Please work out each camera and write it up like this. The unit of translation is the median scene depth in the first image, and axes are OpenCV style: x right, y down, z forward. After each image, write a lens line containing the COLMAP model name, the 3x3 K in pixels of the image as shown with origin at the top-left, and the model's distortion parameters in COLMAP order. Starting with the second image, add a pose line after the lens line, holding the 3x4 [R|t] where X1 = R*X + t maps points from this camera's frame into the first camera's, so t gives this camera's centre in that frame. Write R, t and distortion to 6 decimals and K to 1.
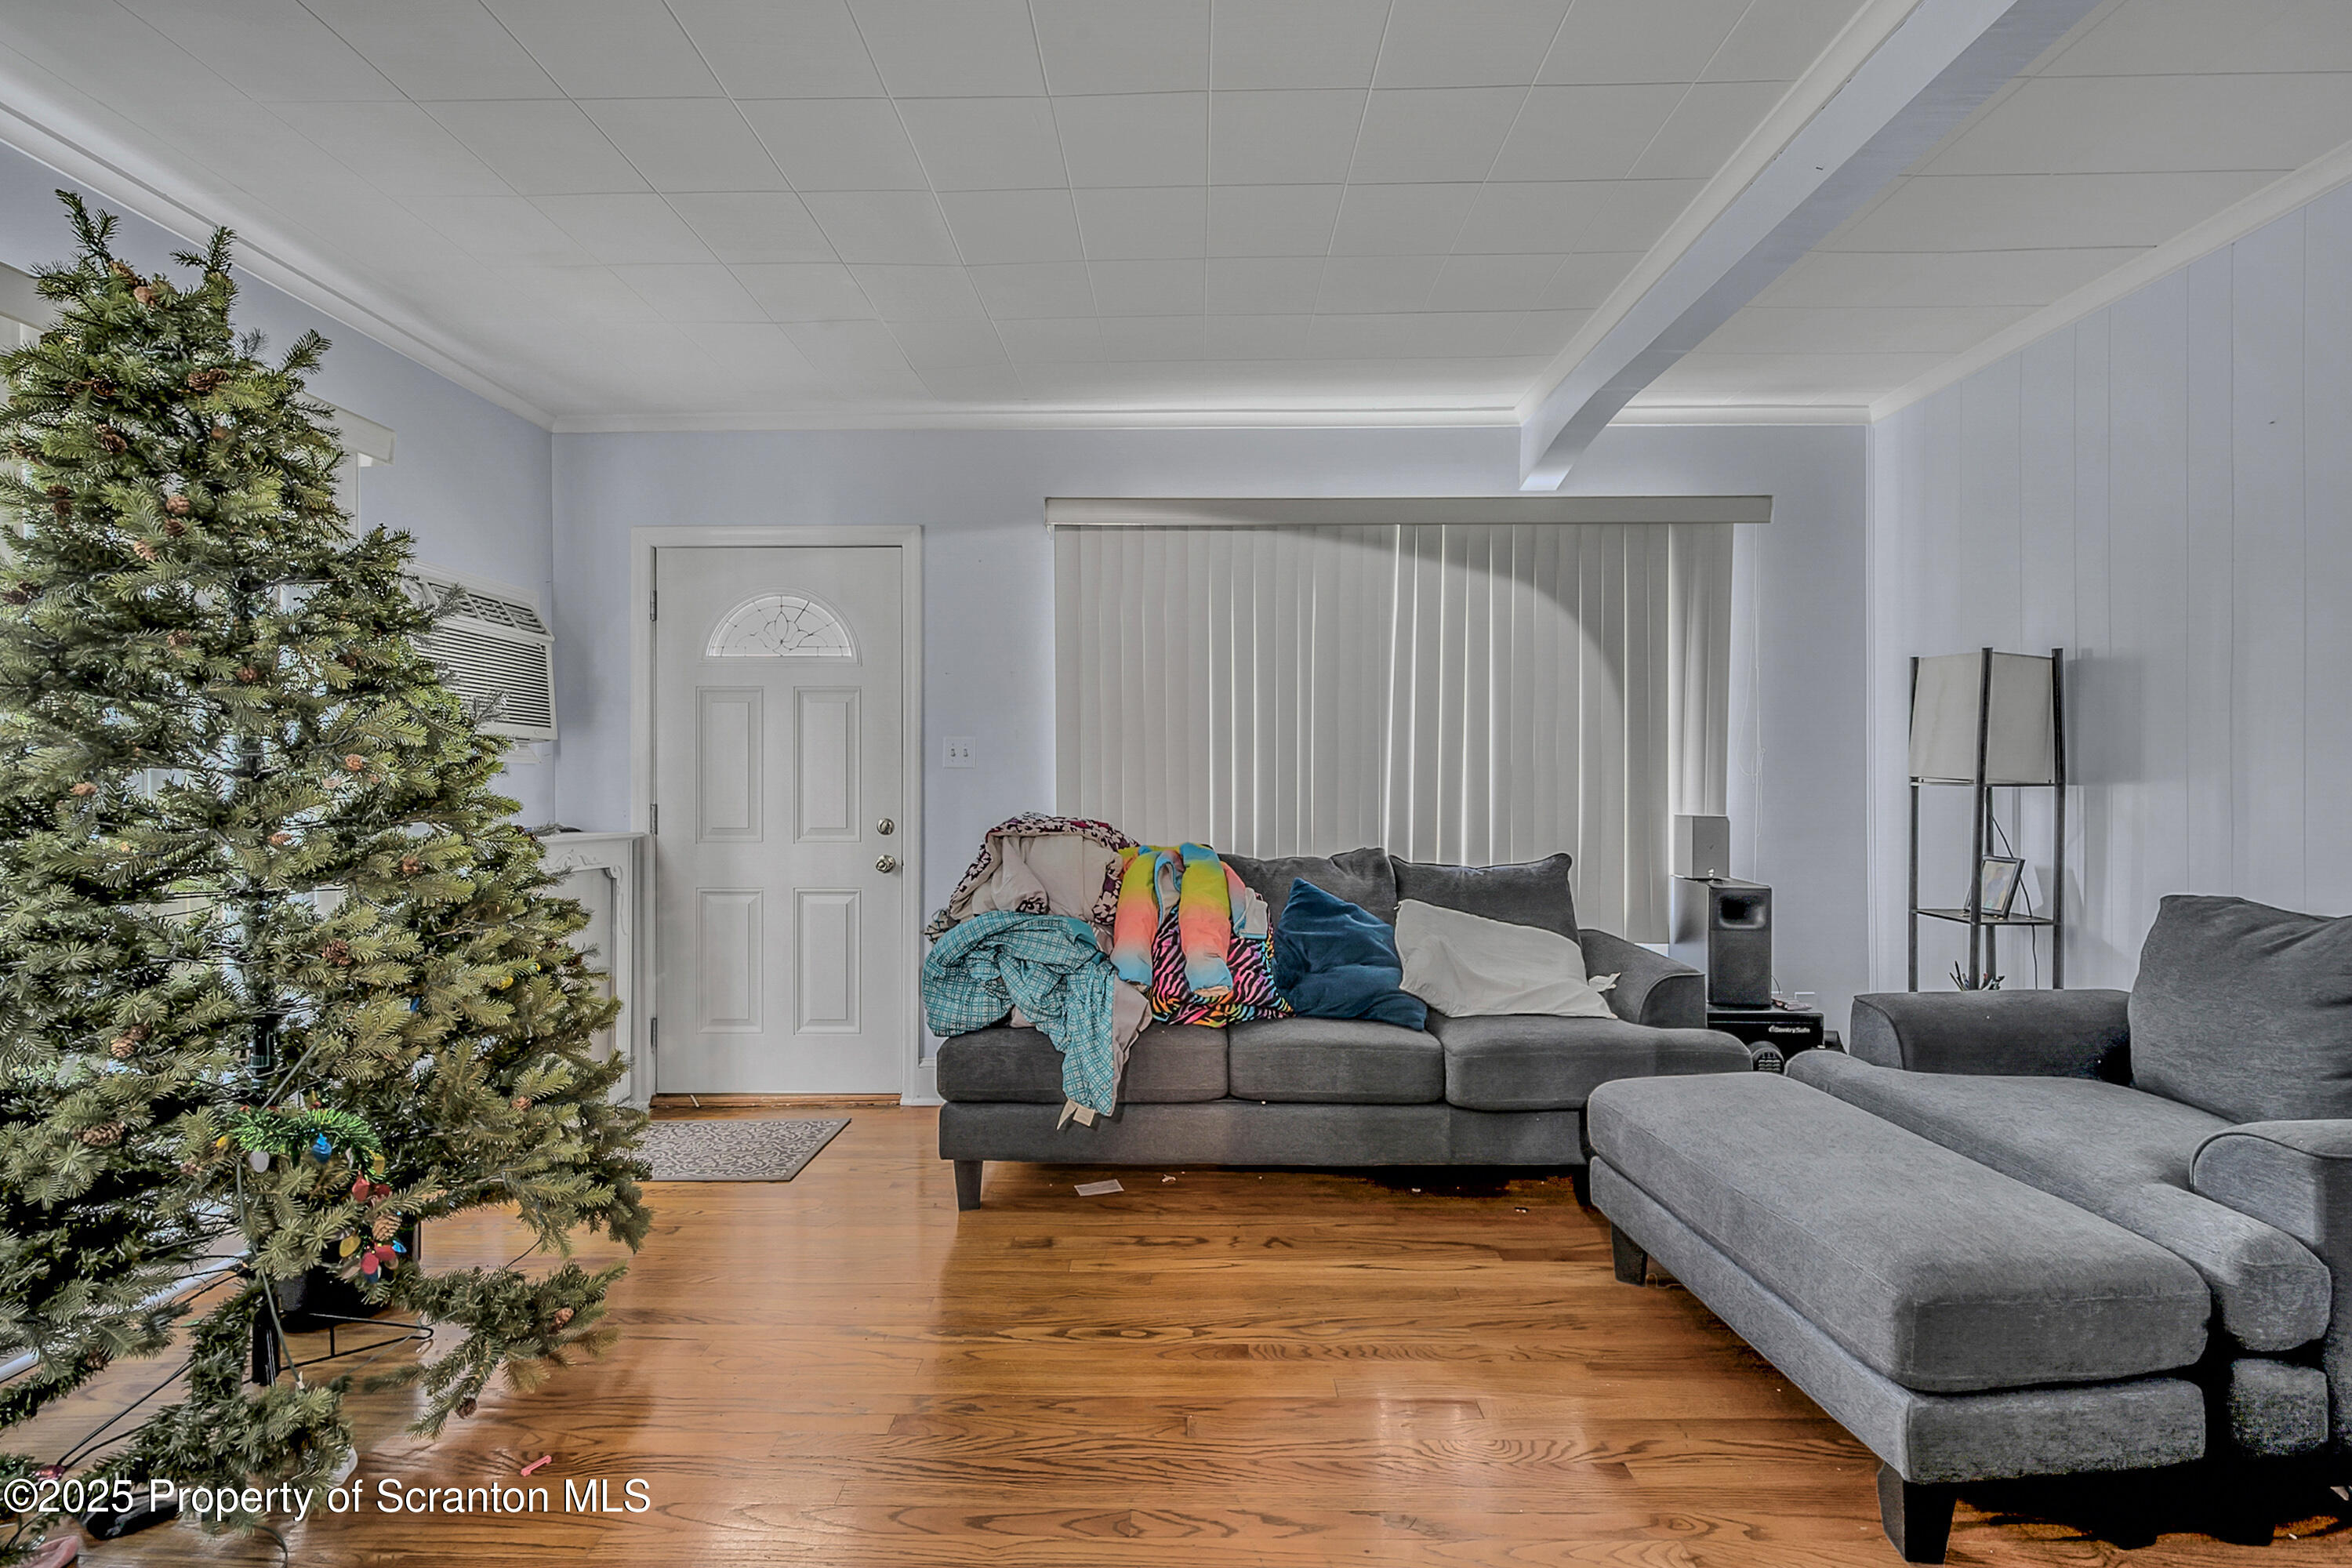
lens RADIAL K [[959.0, 0, 1164.4], [0, 959.0, 786.3], [0, 0, 1]] dist [0.001427, 0.000345]
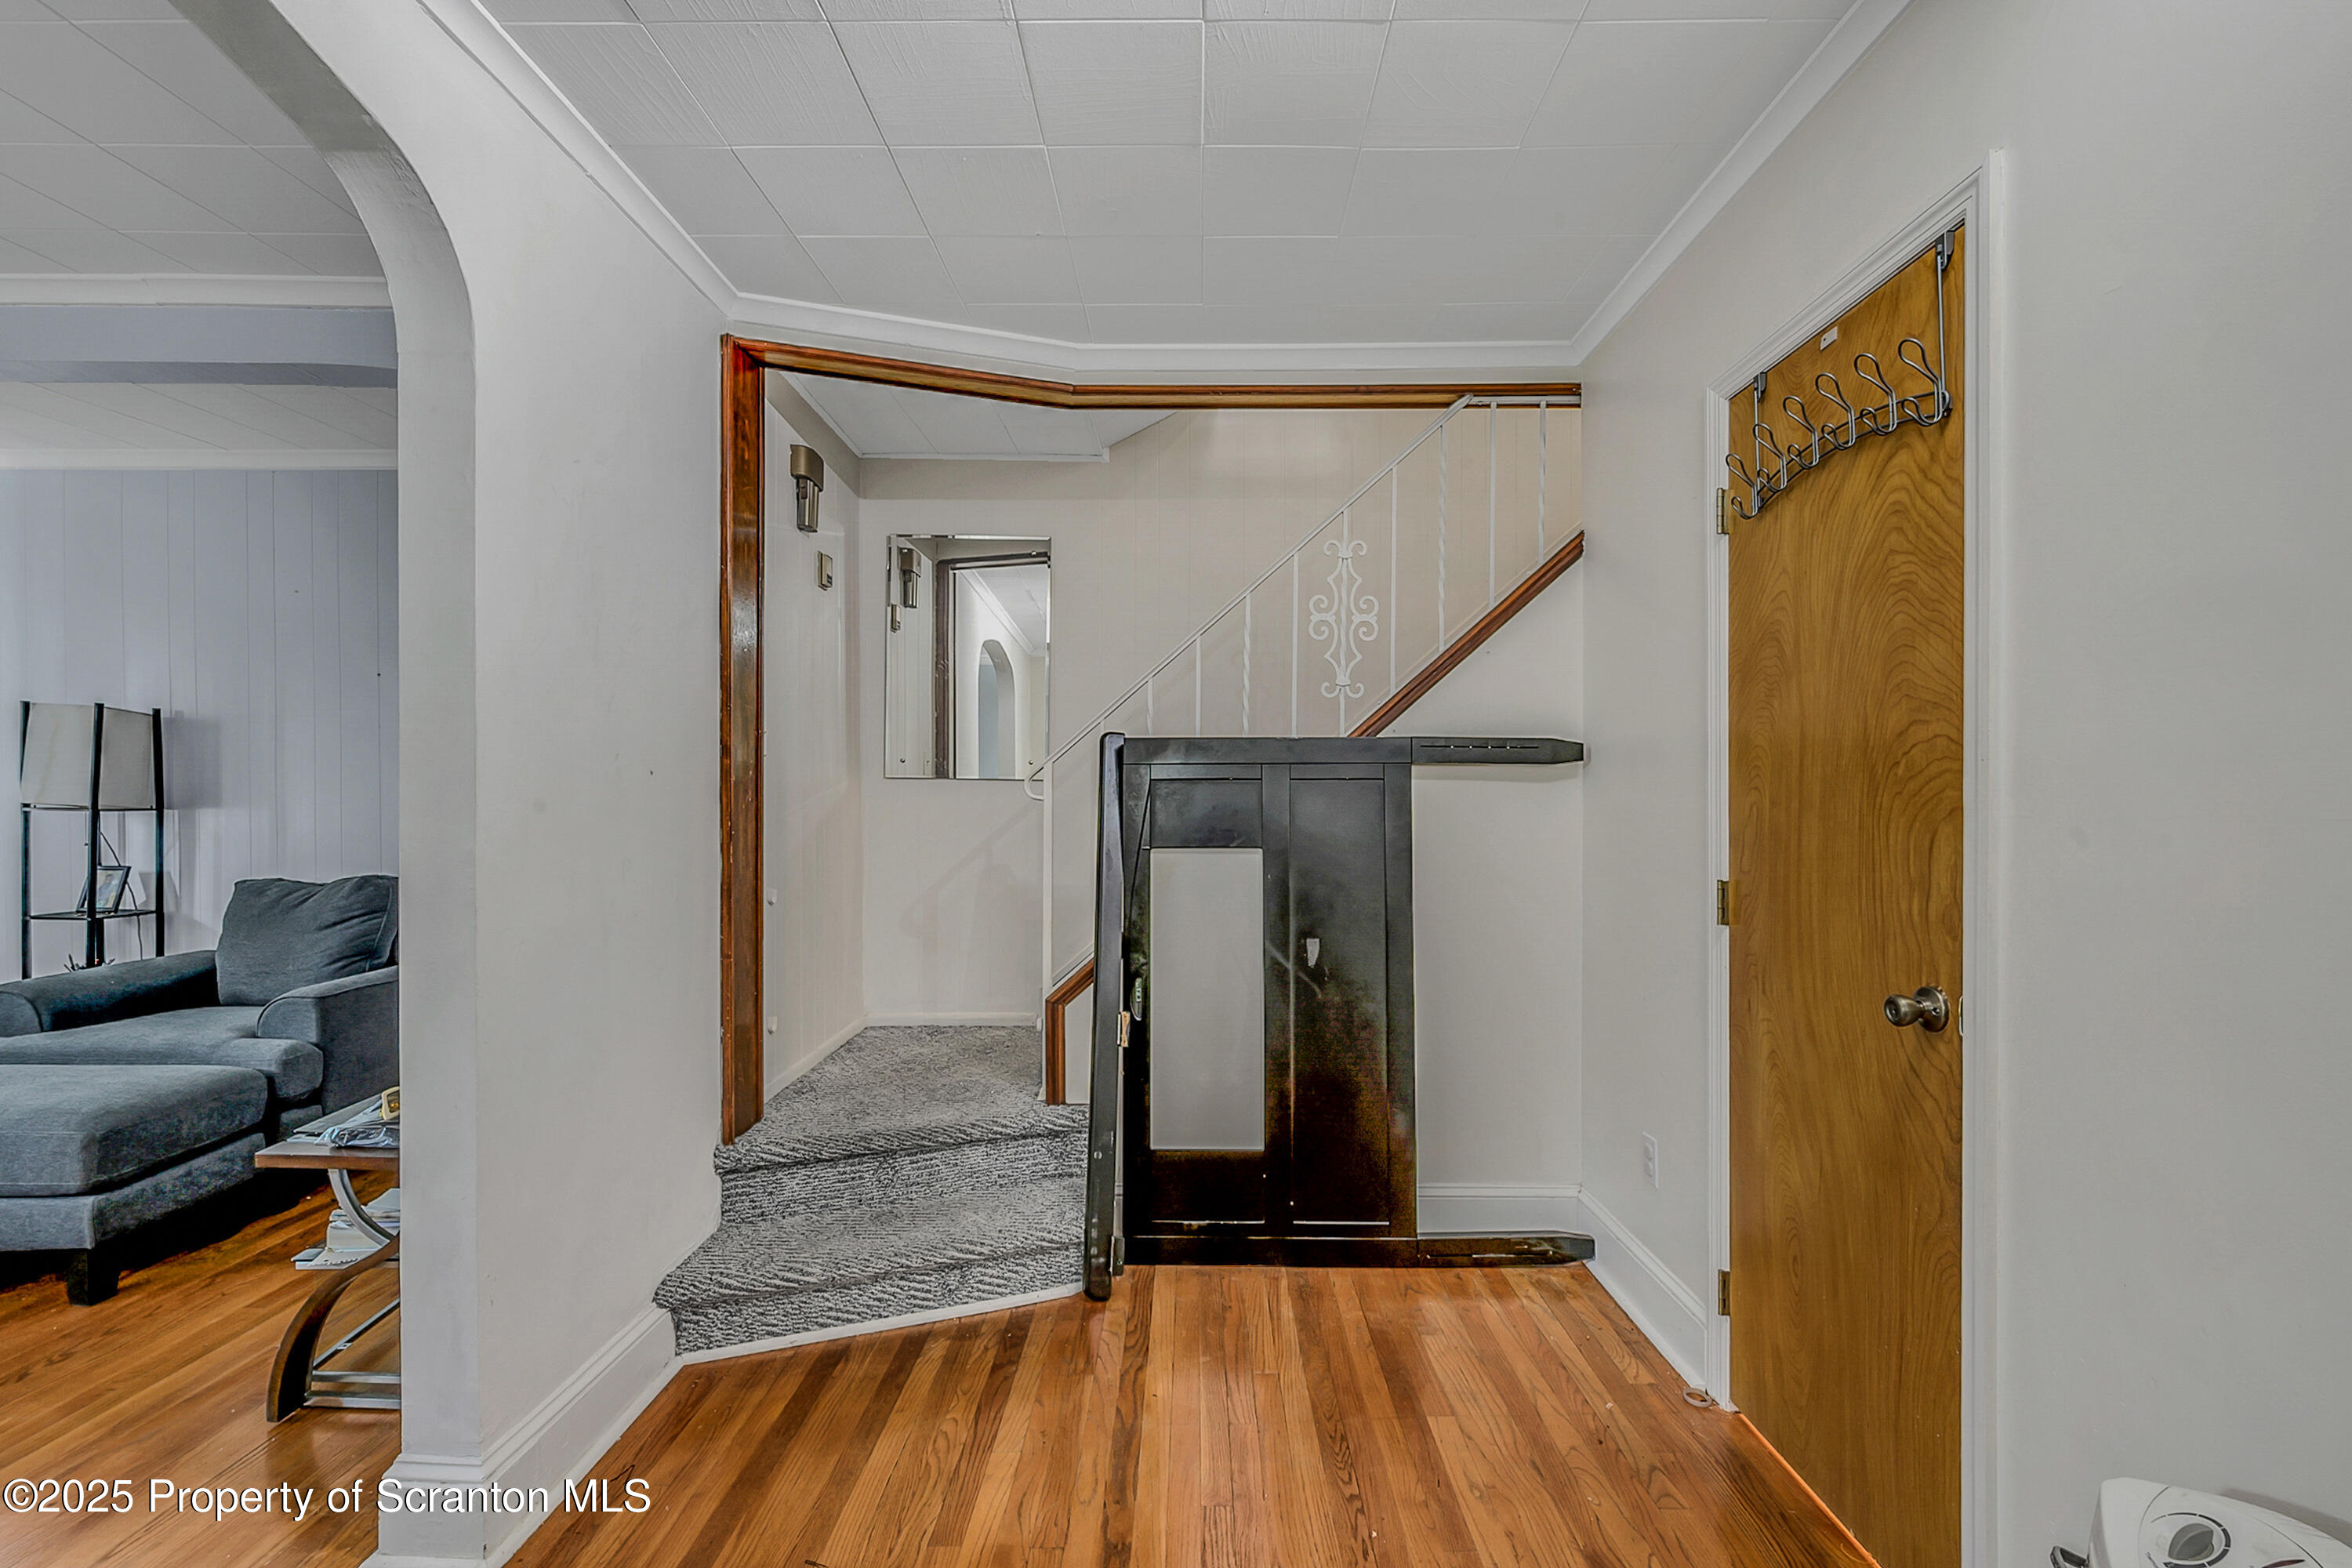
lens RADIAL K [[958.2, 0, 1195.9], [0, 958.2, 814.8], [0, 0, 1]] dist [-0.000006, 0.000175]
pose [[-0.029922, -0.011982, 0.999480, -0.549879], [-0.002498, 0.999926, 0.011913, -0.017087], [-0.999549, -0.002140, -0.029950, -0.499805]]
